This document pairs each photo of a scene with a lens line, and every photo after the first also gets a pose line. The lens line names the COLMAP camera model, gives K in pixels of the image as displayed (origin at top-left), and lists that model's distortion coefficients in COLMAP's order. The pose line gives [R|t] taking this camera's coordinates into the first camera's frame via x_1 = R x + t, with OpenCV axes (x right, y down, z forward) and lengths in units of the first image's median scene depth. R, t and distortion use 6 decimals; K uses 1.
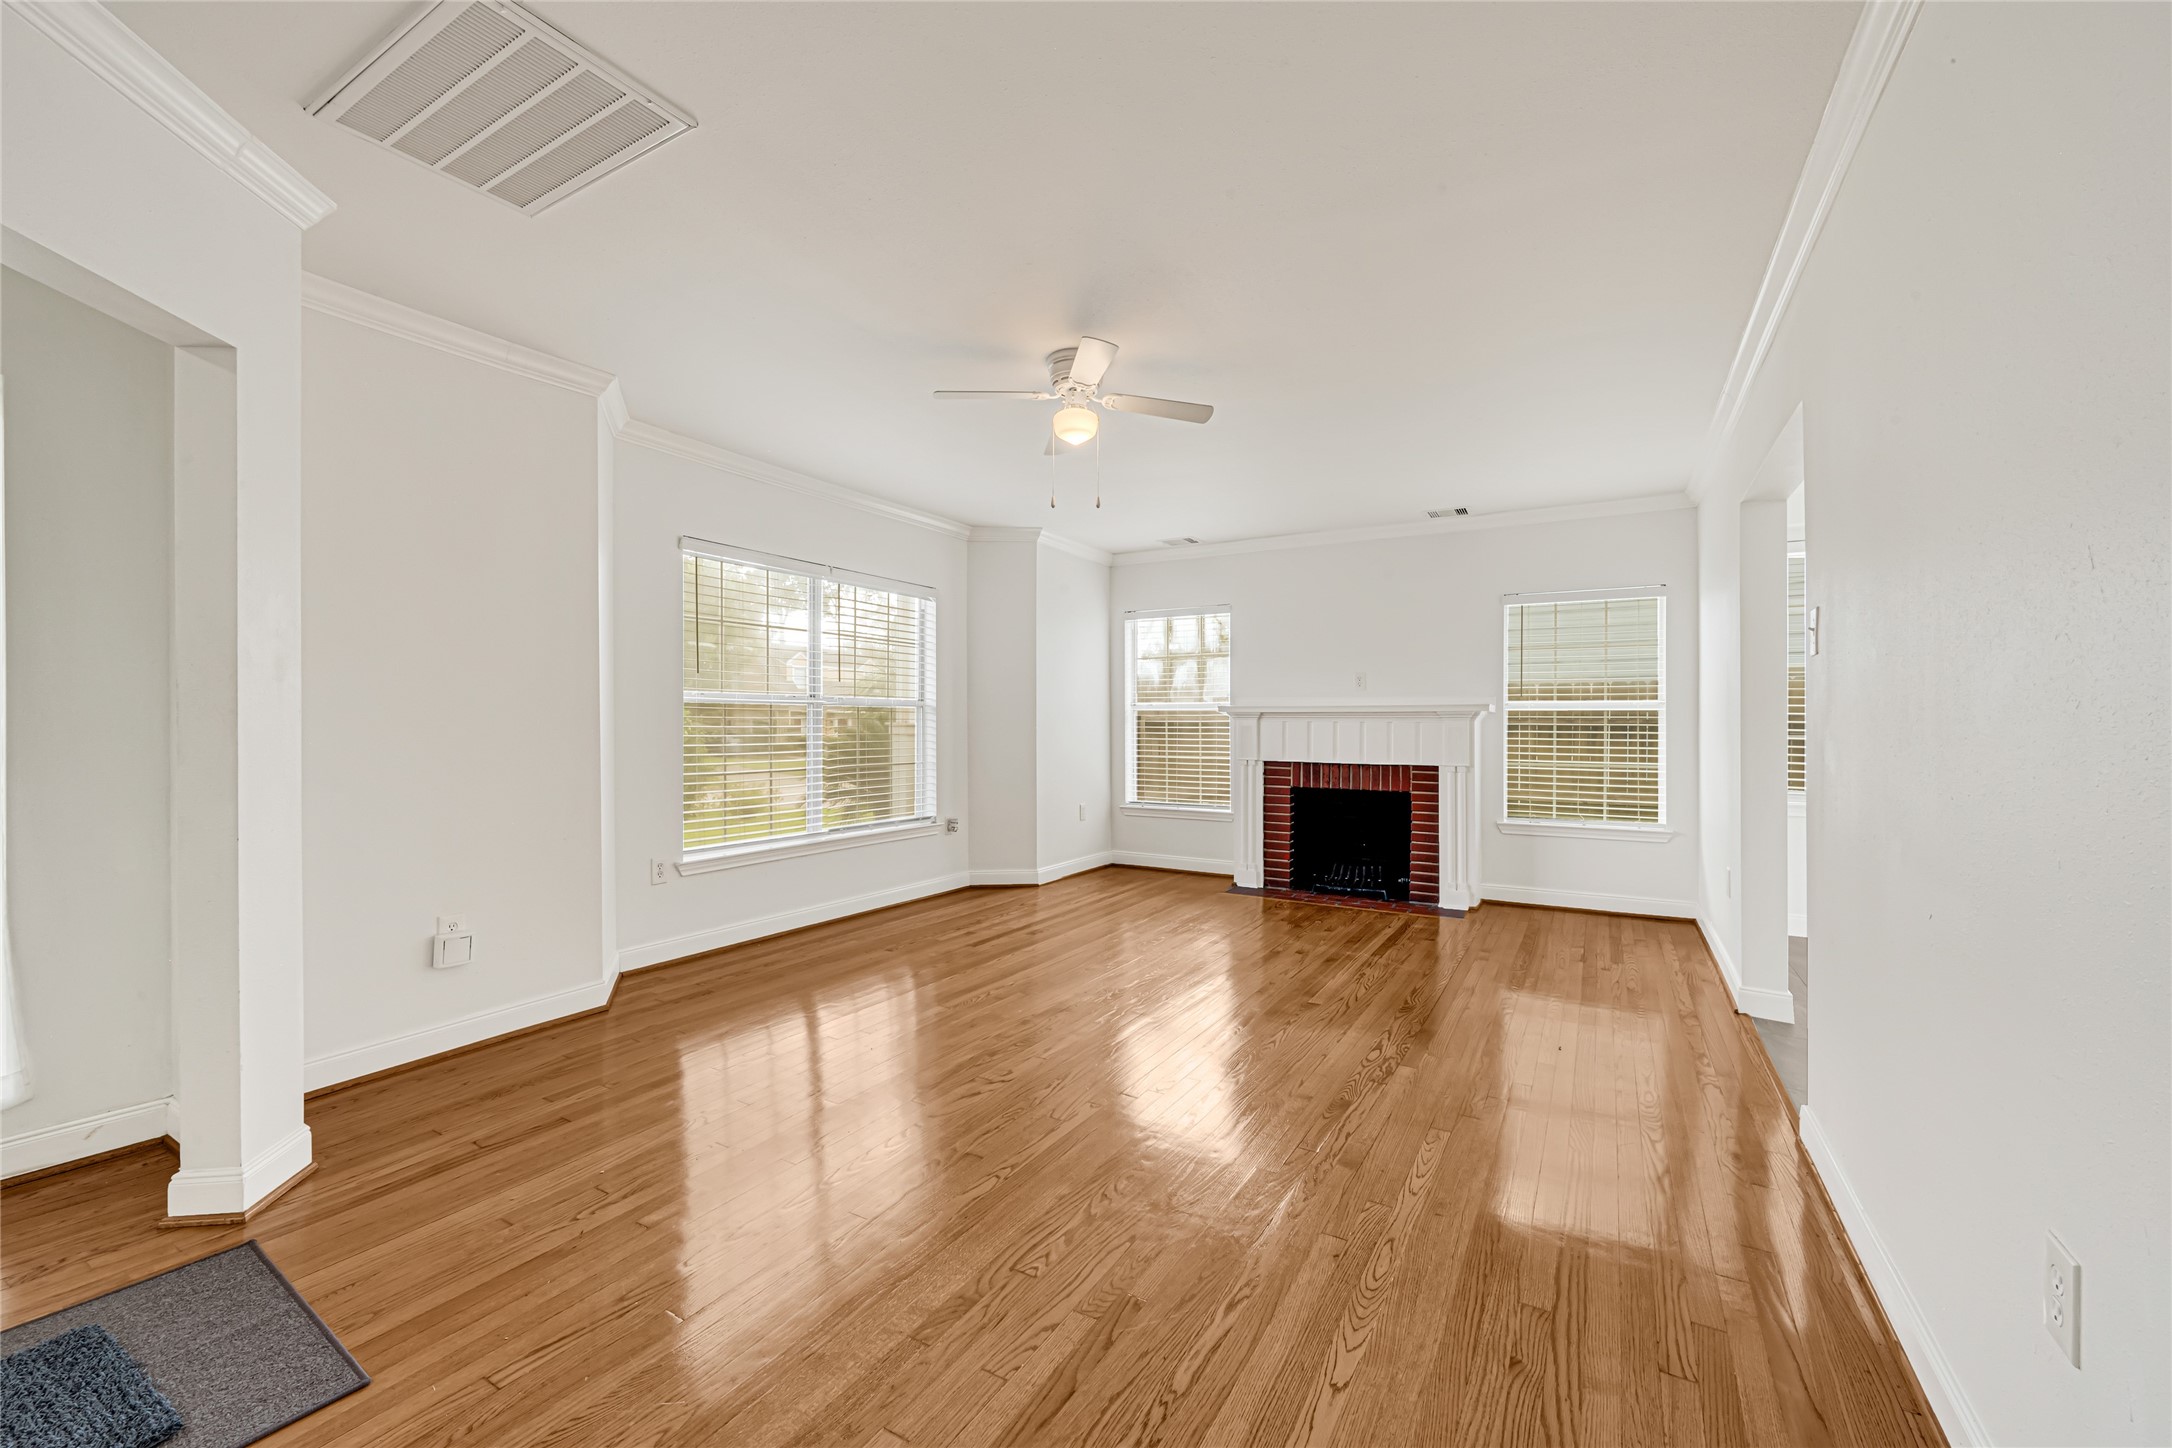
lens RADIAL K [[873.8, 0, 1091.3], [0, 873.8, 720.1], [0, 0, 1]] dist [-0.001021, -0.000132]
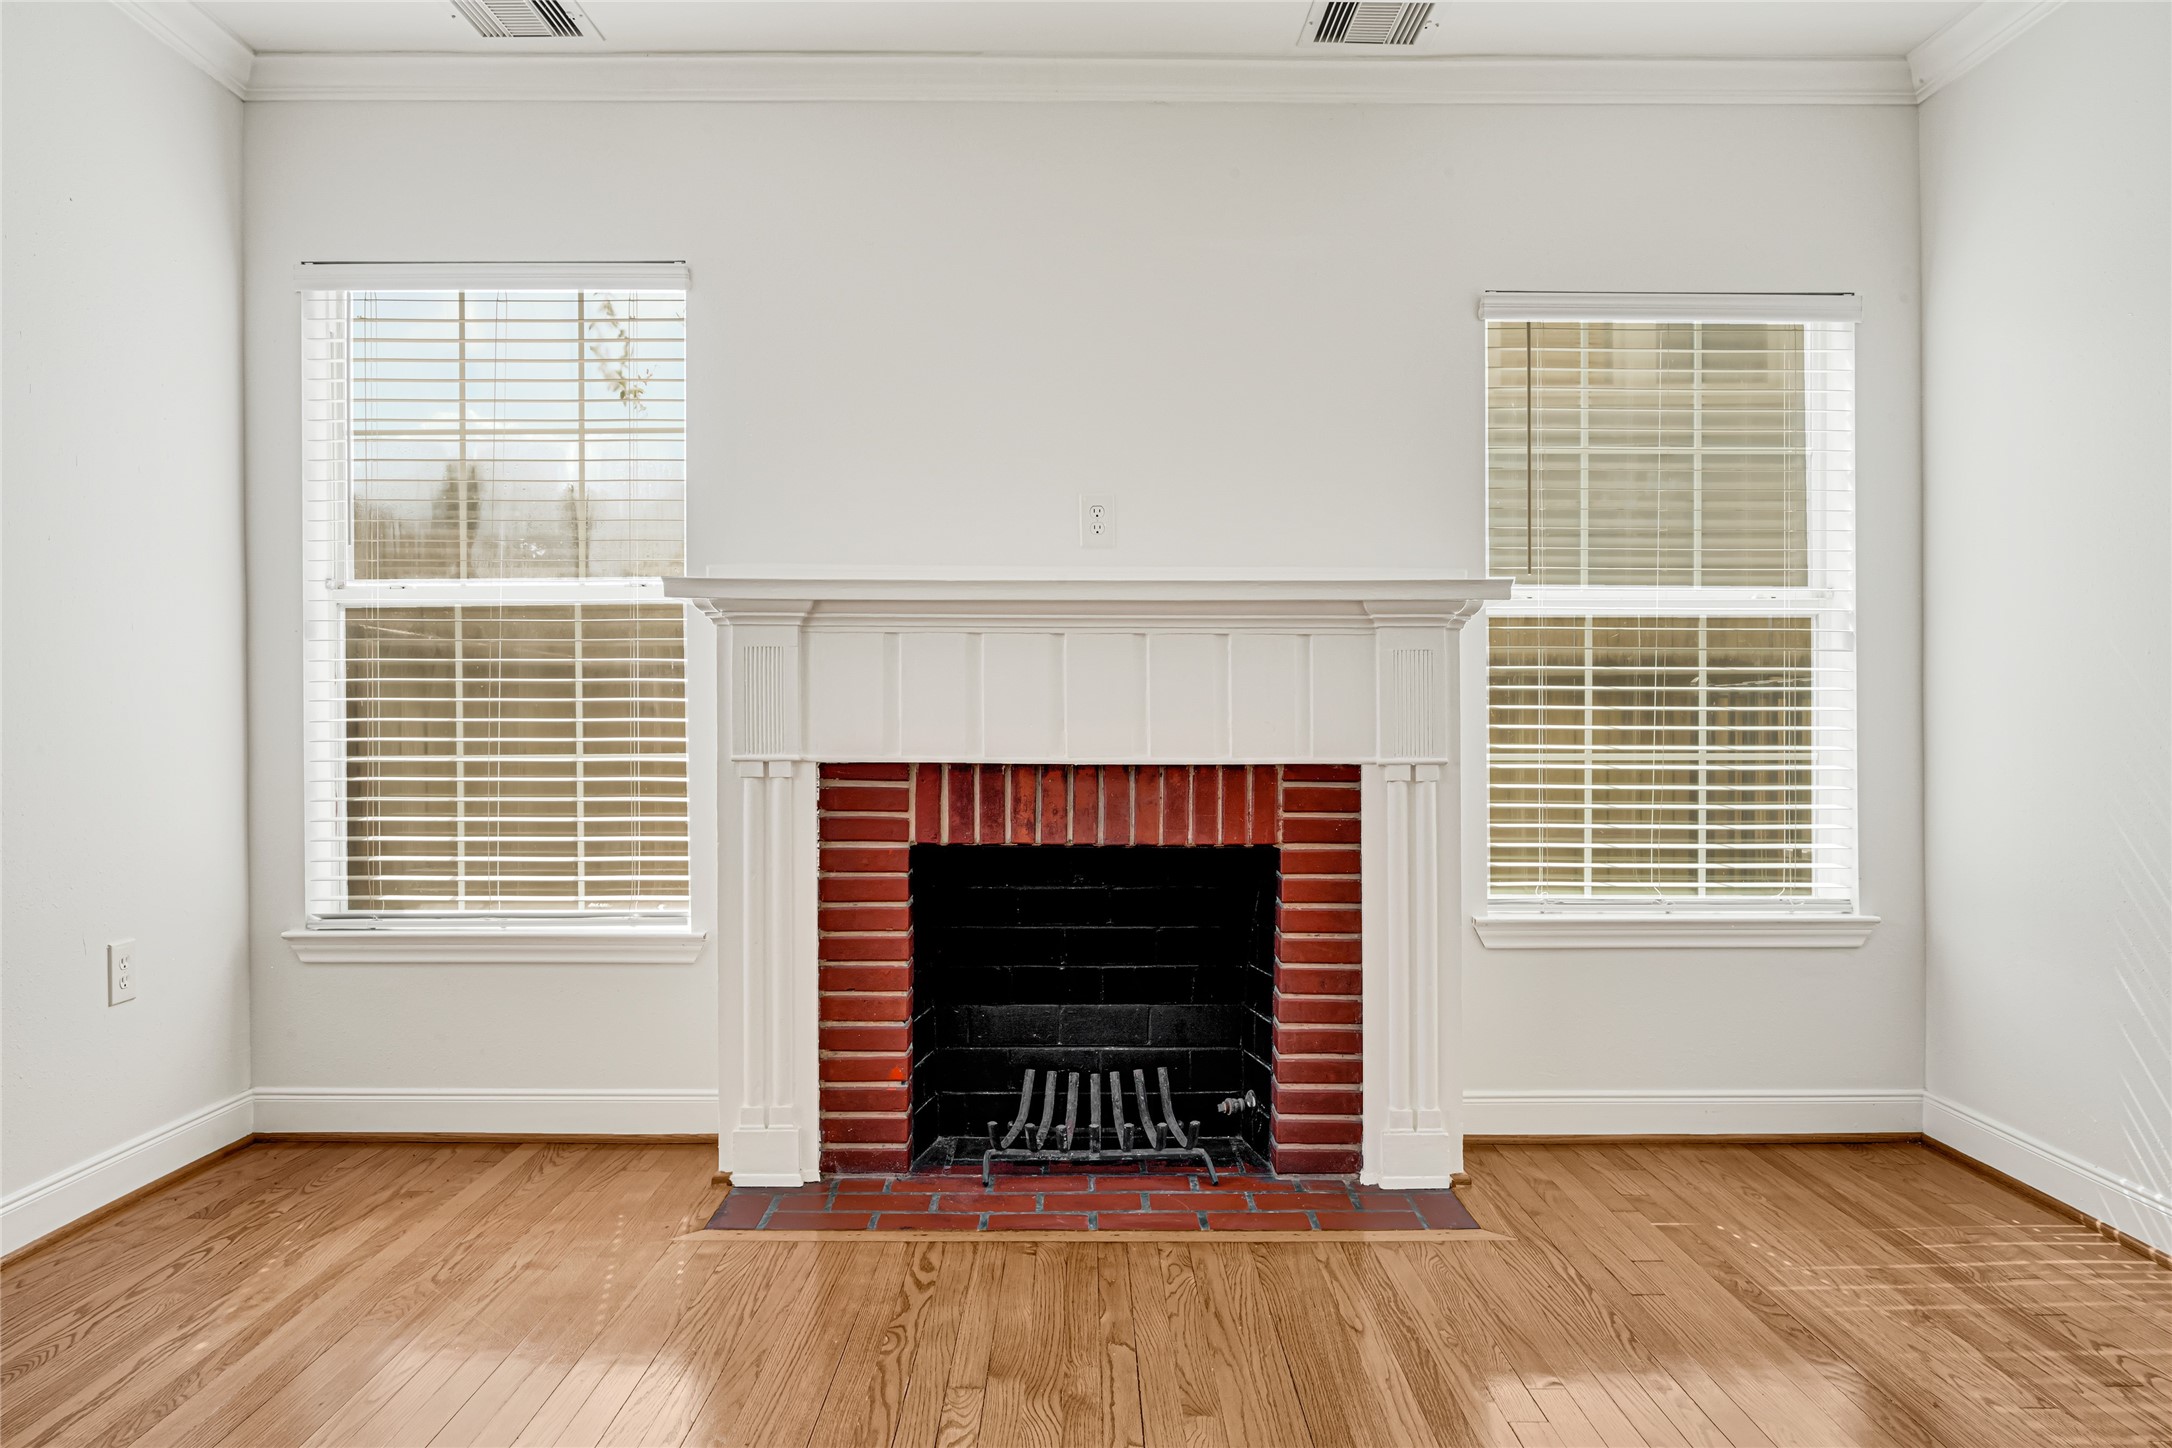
lens RADIAL K [[1488.4, 0, 1086.7], [0, 1488.4, 696.9], [0, 0, 1]] dist [-0.027058, -0.000699]
pose [[0.858859, 0.003833, 0.512198, 0.012216], [-0.001029, 0.999983, -0.005757, 0.027568], [-0.512211, 0.004417, 0.858848, 0.522231]]
